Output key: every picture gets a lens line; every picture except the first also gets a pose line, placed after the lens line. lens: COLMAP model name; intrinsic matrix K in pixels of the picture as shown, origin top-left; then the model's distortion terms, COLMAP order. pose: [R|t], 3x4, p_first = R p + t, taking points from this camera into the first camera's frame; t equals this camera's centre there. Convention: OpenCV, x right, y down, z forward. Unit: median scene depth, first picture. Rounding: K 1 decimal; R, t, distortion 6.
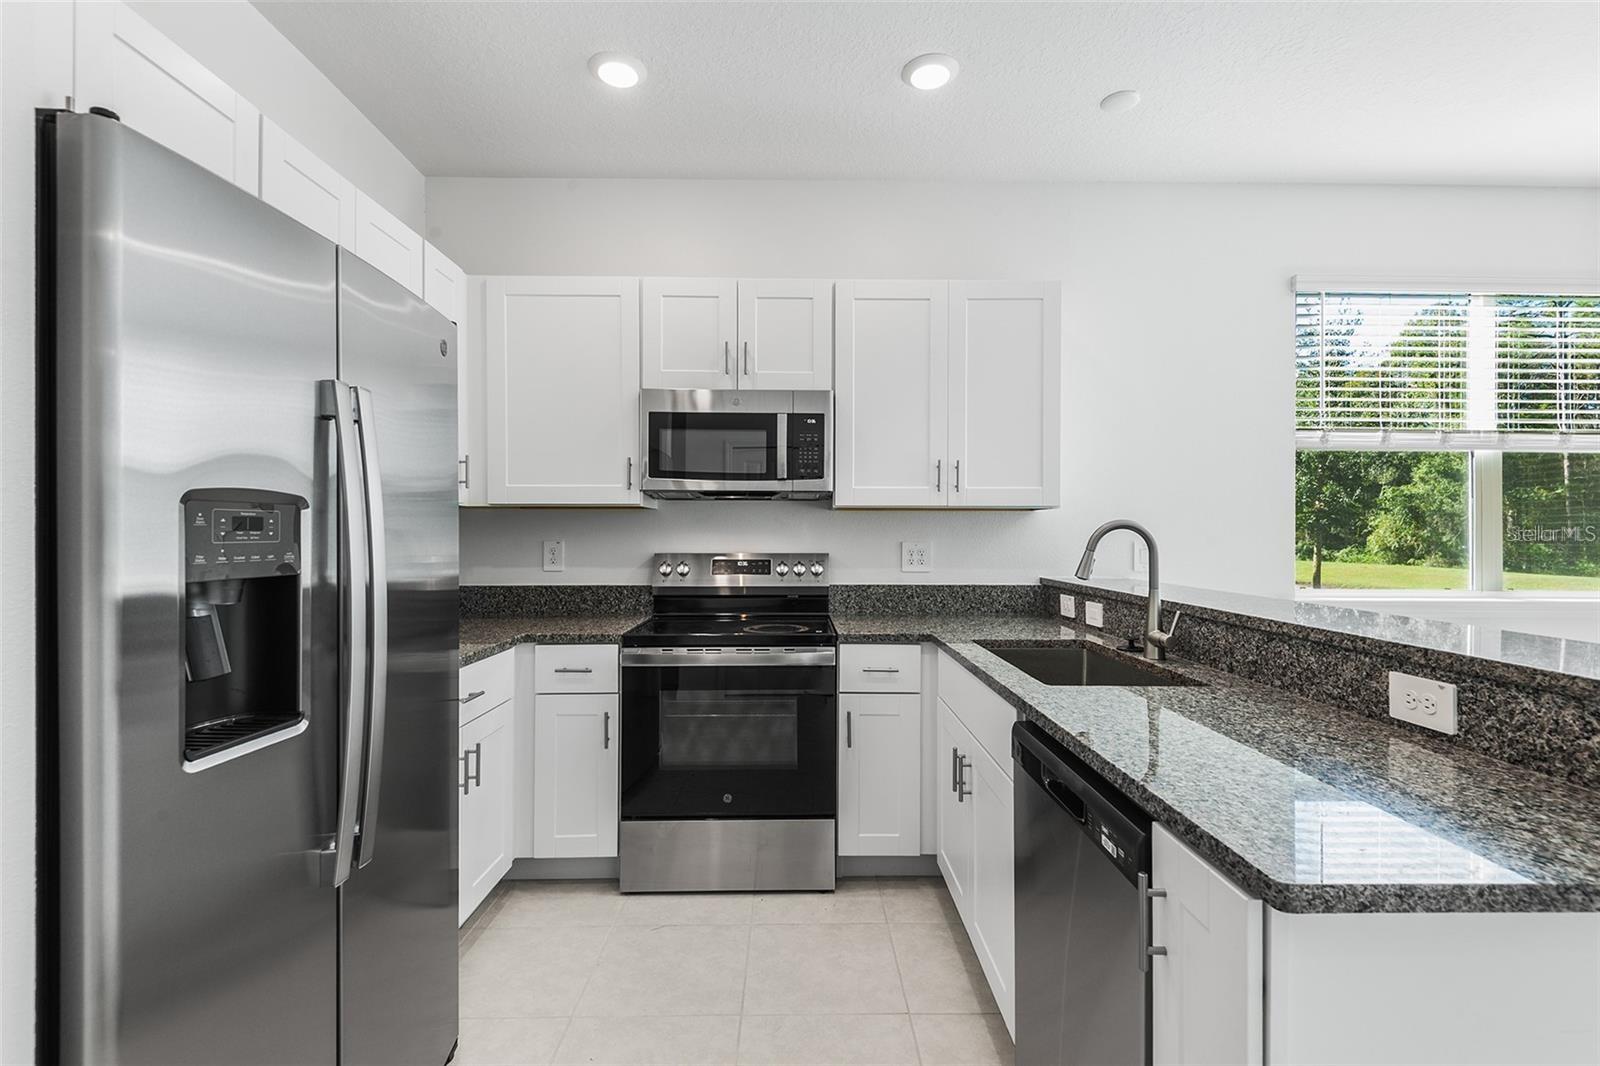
lens RADIAL K [[727.4, 0, 798.6], [0, 727.4, 529.3], [0, 0, 1]] dist [0.012944, -0.000425]
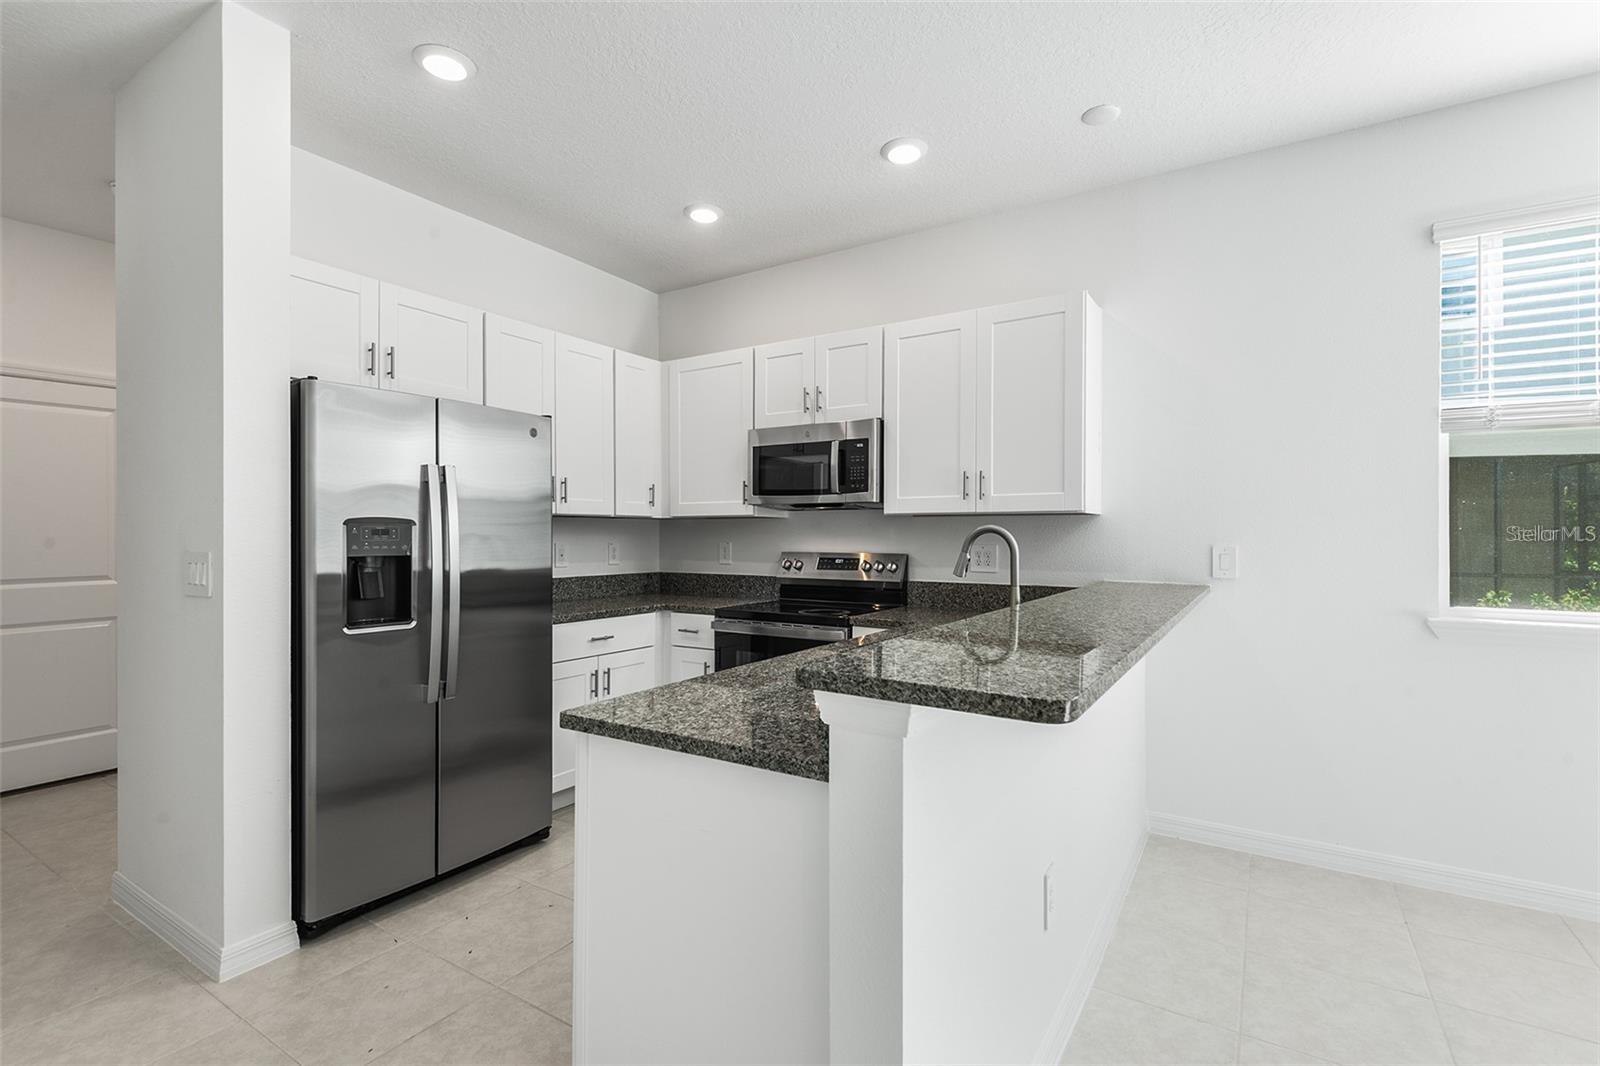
lens RADIAL K [[727.4, 0, 798.6], [0, 727.4, 529.3], [0, 0, 1]] dist [0.012944, -0.000425]
pose [[0.833924, -0.005010, -0.551857, 0.598533], [0.002583, 0.999983, -0.005175, -0.000728], [0.551874, 0.002890, 0.833923, -0.076830]]
